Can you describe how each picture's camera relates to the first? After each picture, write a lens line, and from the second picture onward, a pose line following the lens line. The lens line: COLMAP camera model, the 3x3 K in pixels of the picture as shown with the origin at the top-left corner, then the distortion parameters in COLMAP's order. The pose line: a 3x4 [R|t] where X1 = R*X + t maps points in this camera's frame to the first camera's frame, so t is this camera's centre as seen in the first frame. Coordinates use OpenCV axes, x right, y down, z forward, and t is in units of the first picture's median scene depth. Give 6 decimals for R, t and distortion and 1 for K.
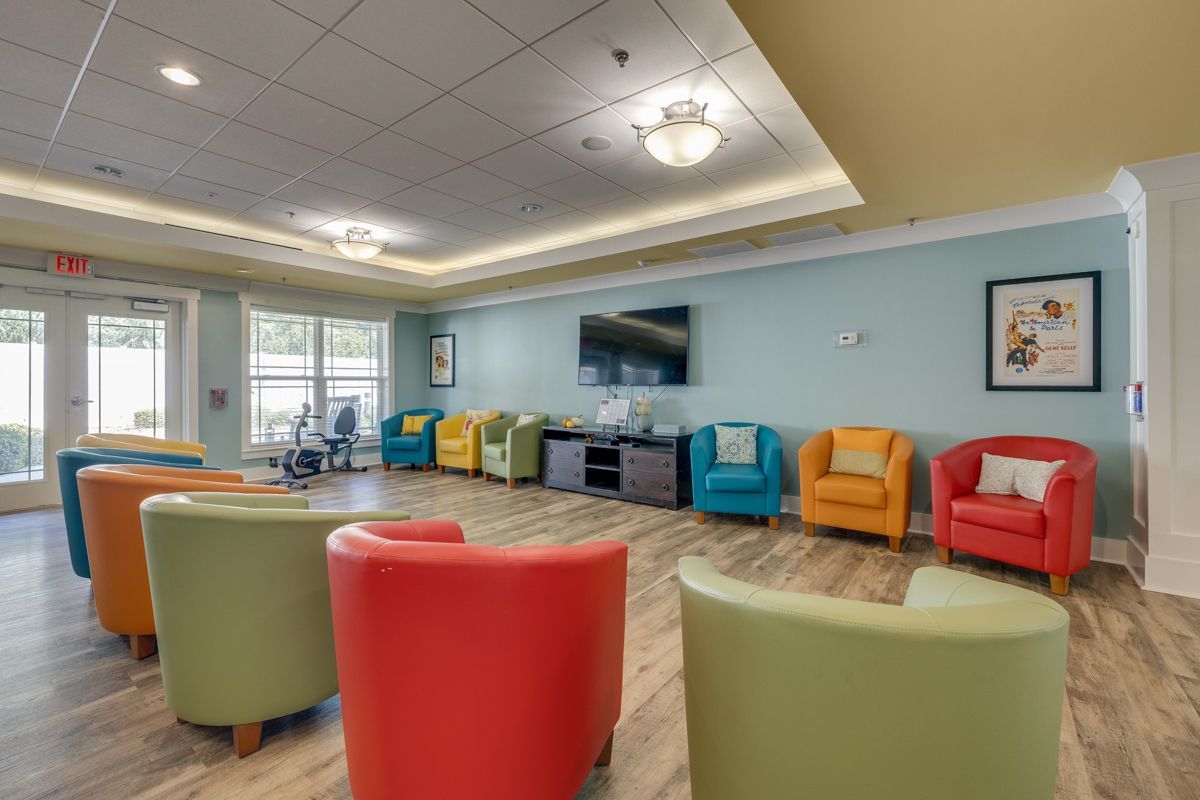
lens RADIAL K [[501.6, 0, 601.3], [0, 501.6, 389.9], [0, 0, 1]] dist [-0.000865, -0.000356]
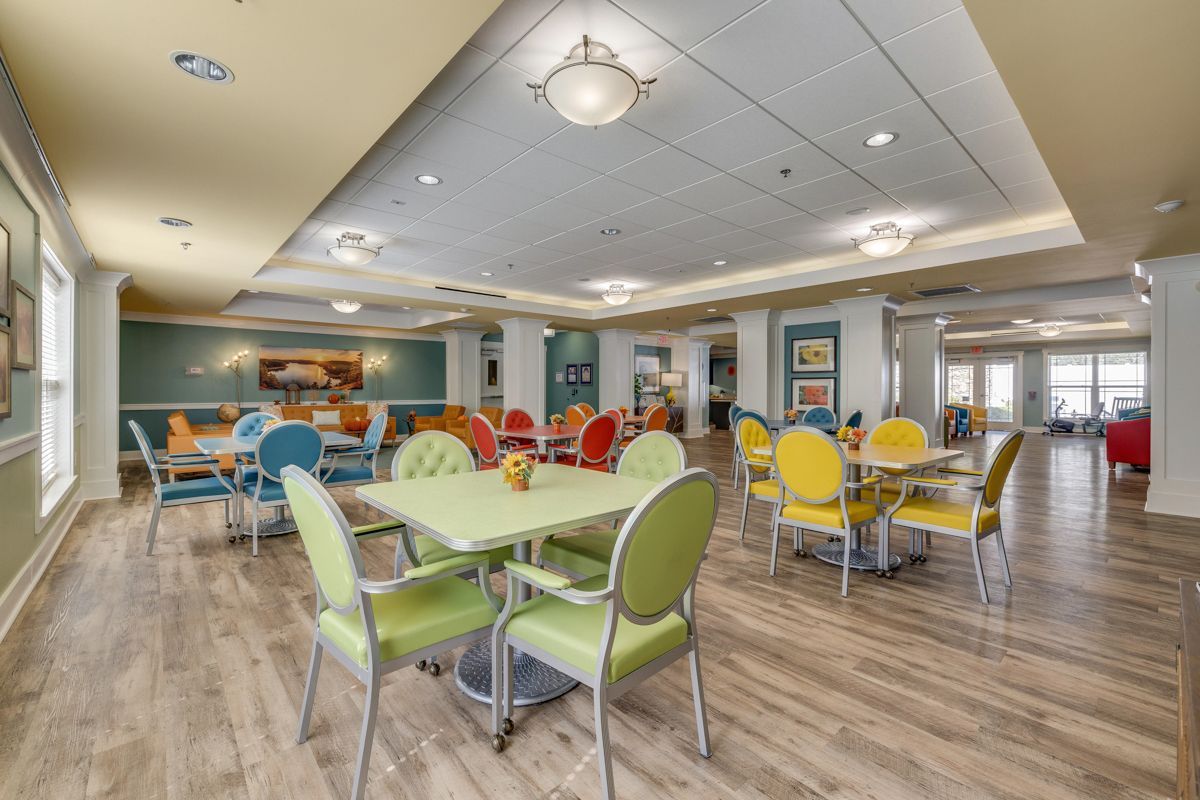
lens RADIAL K [[501.6, 0, 600.6], [0, 501.6, 394.3], [0, 0, 1]] dist [-0.000865, -0.000356]
pose [[-0.182040, 0.007928, -0.983259, 1.912599], [-0.017759, 0.999778, 0.011349, 0.019849], [0.983131, 0.019528, -0.181859, -0.553130]]
